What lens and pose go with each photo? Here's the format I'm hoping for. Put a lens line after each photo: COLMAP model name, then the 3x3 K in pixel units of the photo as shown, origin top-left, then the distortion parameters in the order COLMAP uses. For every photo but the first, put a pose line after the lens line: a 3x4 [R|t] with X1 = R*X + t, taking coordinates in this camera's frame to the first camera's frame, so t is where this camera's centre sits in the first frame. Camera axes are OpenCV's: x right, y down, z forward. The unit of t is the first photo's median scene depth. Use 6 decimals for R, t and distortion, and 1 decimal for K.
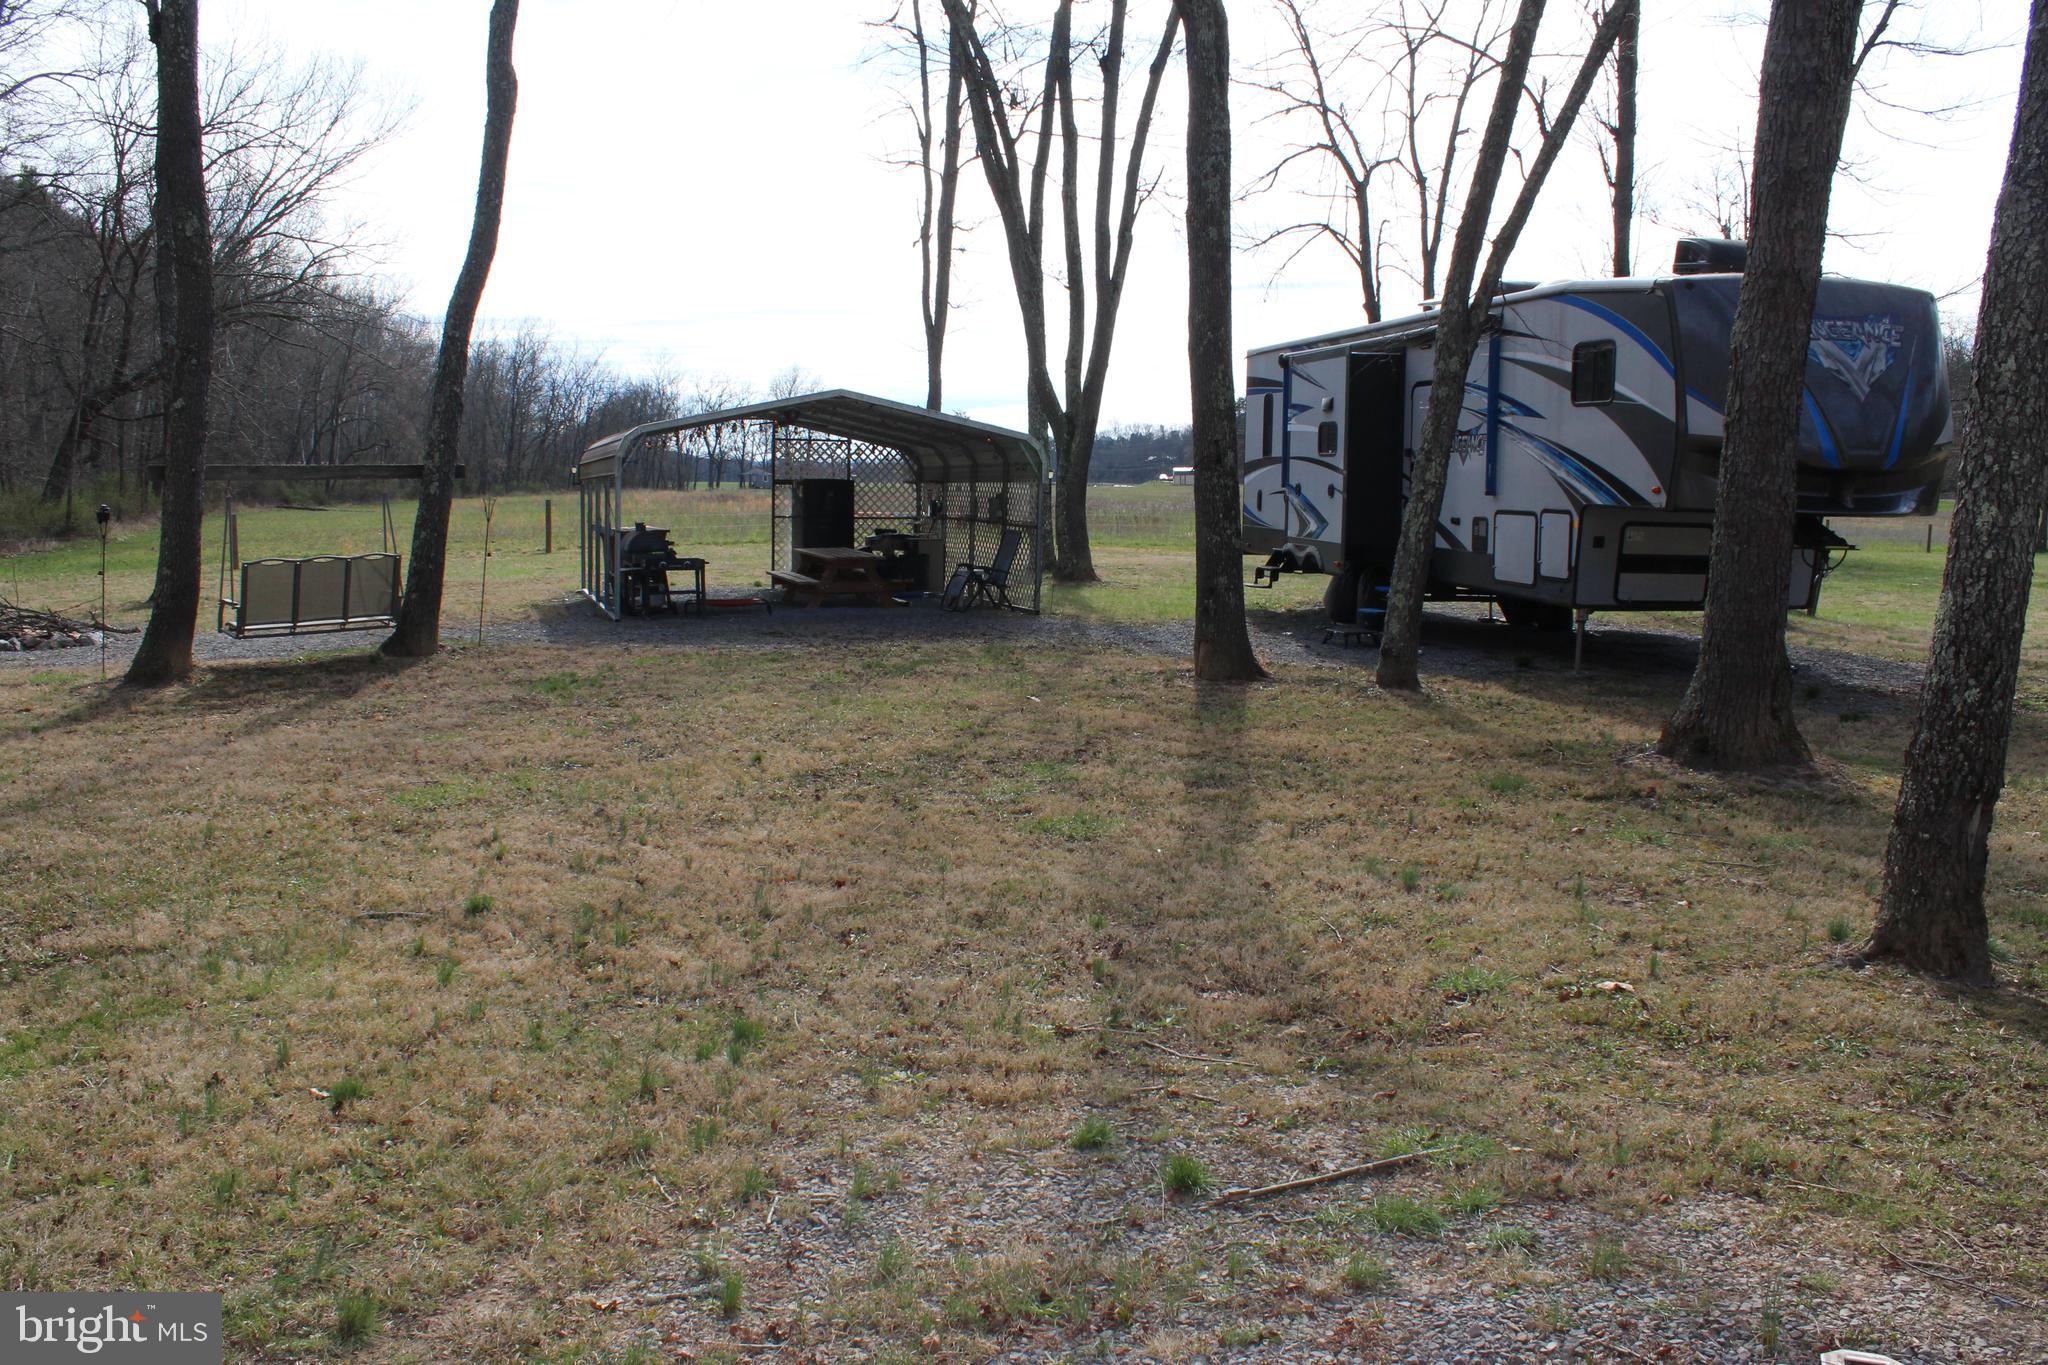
lens RADIAL K [[1710.7, 0, 1014.7], [0, 1710.7, 681.2], [0, 0, 1]] dist [-0.171744, 0.146254]
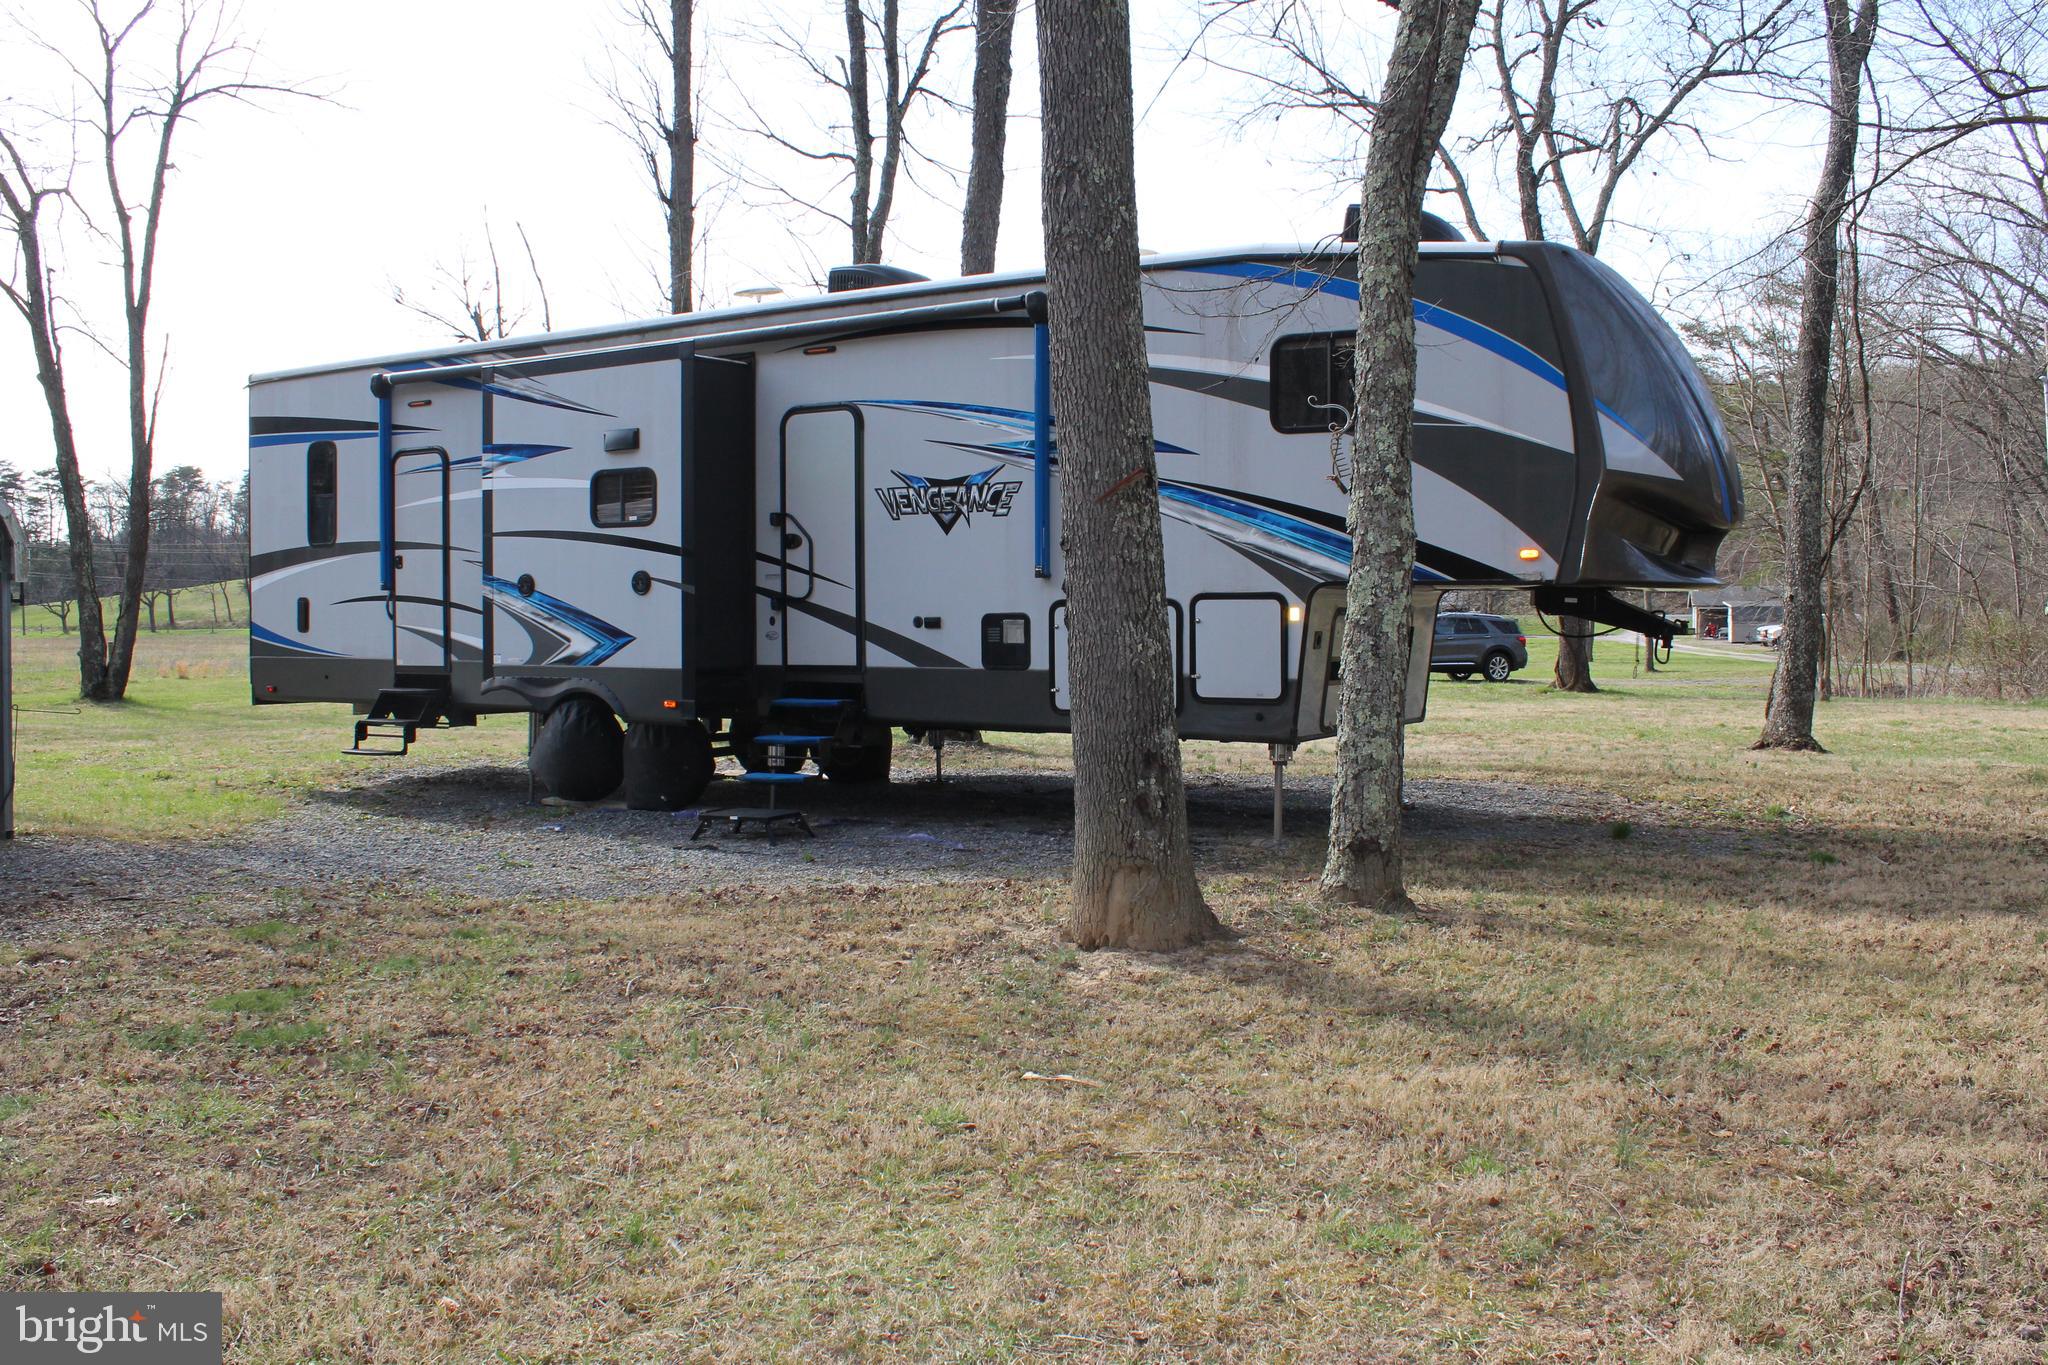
lens RADIAL K [[1710.7, 0, 1045.5], [0, 1710.7, 689.8], [0, 0, 1]] dist [-0.171744, 0.146254]
pose [[0.638212, -0.045589, 0.768510, -0.184458], [0.102786, 0.994354, -0.026373, -0.044022], [-0.762968, 0.095823, 0.639295, 0.509365]]
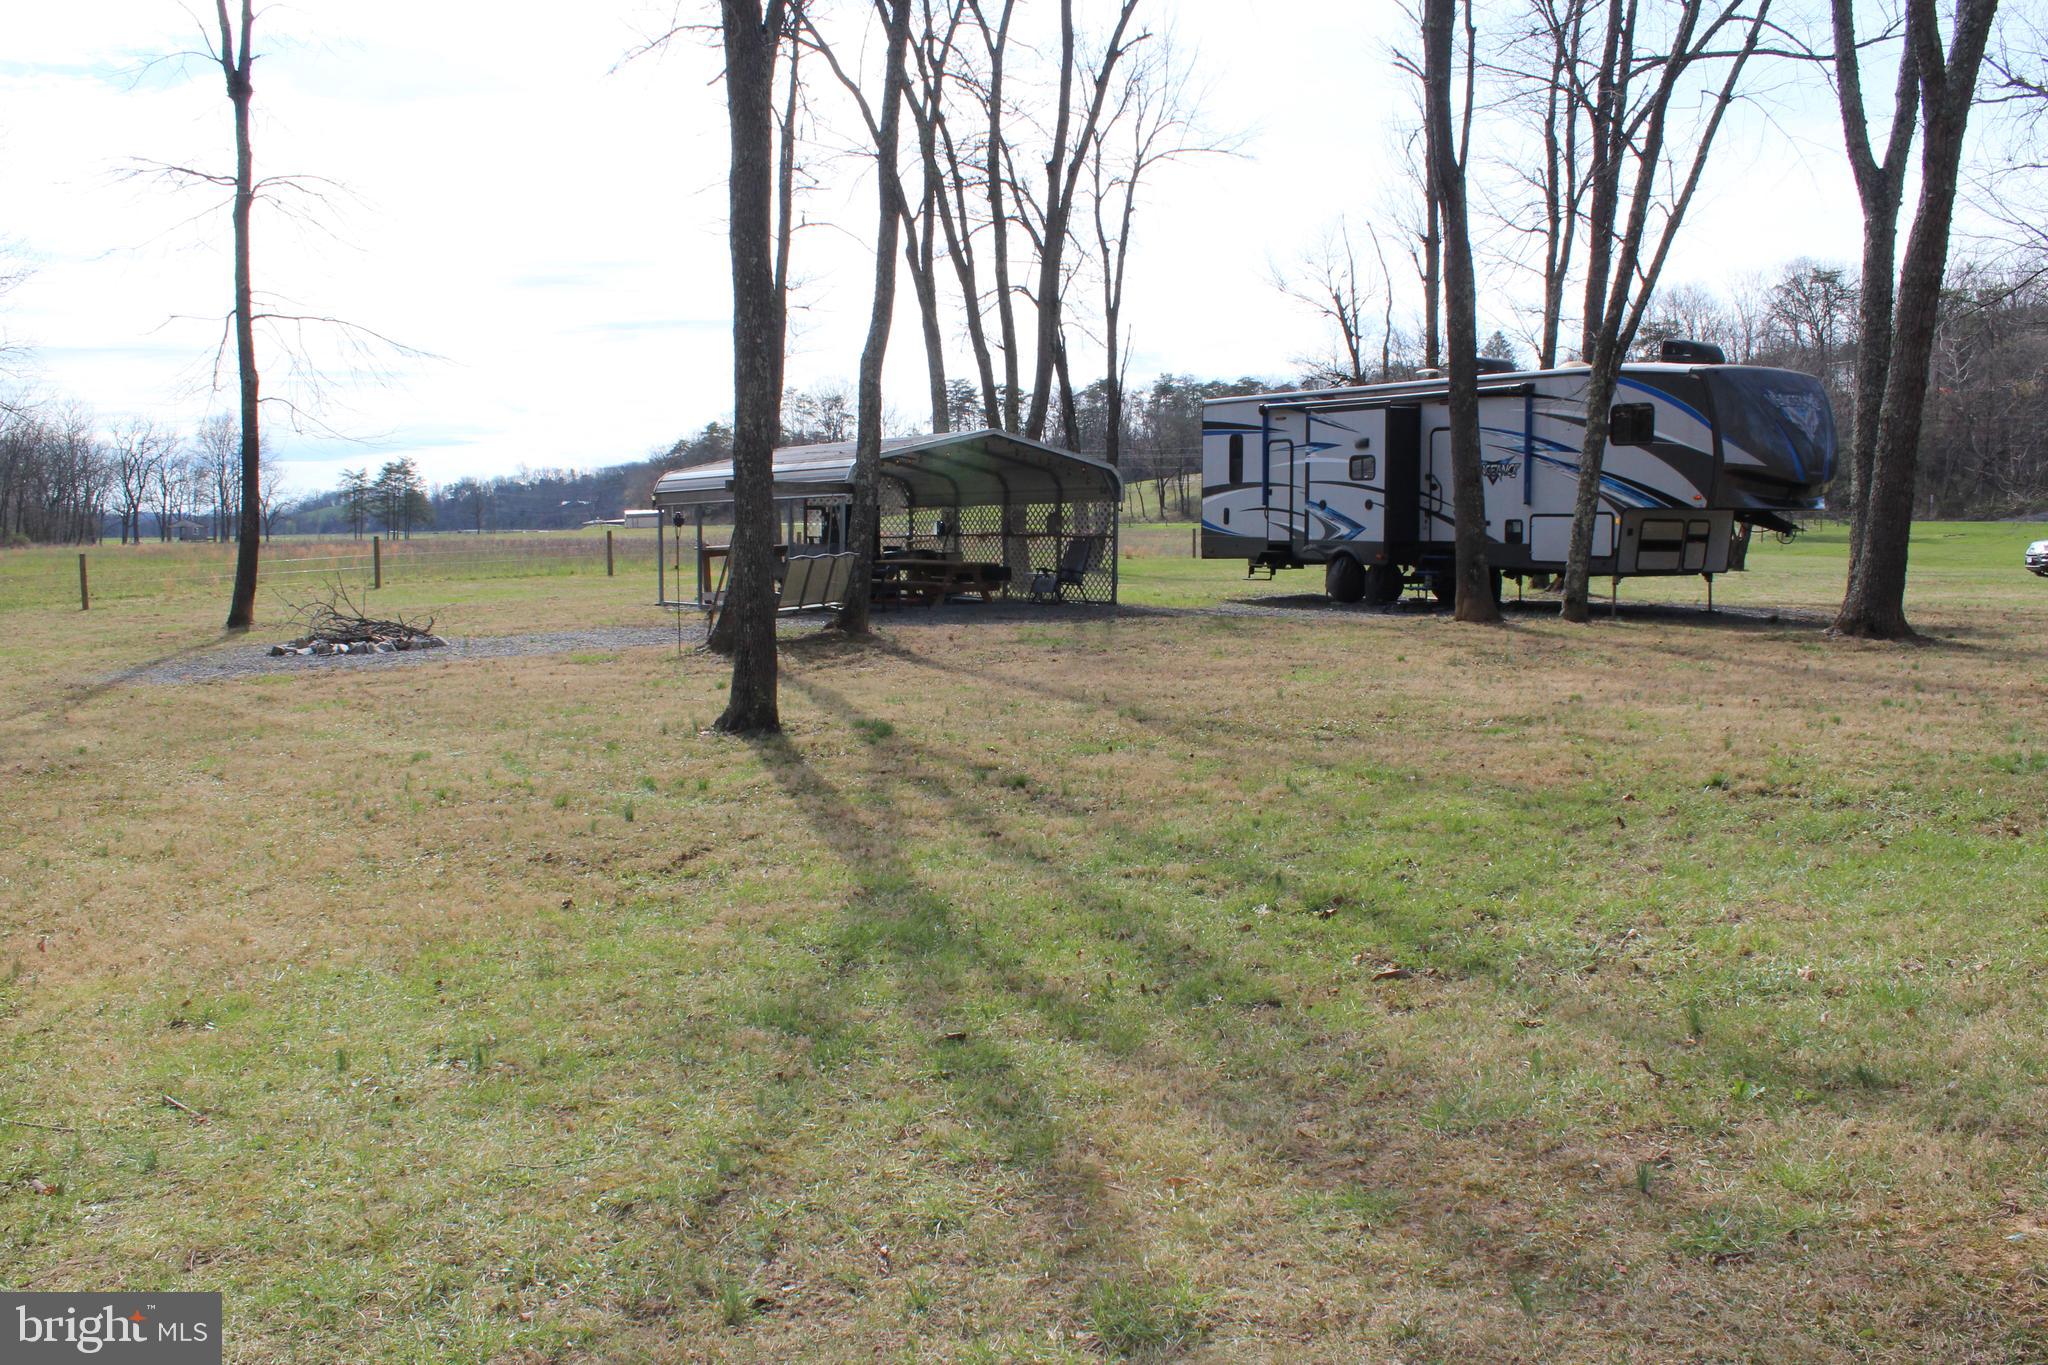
lens RADIAL K [[1710.7, 0, 1032.9], [0, 1710.7, 698.9], [0, 0, 1]] dist [-0.171744, 0.146254]
pose [[0.935671, -0.049840, 0.349335, -0.568236], [0.054519, 0.998506, -0.003569, 0.037605], [-0.348636, 0.022385, 0.936991, -0.210785]]
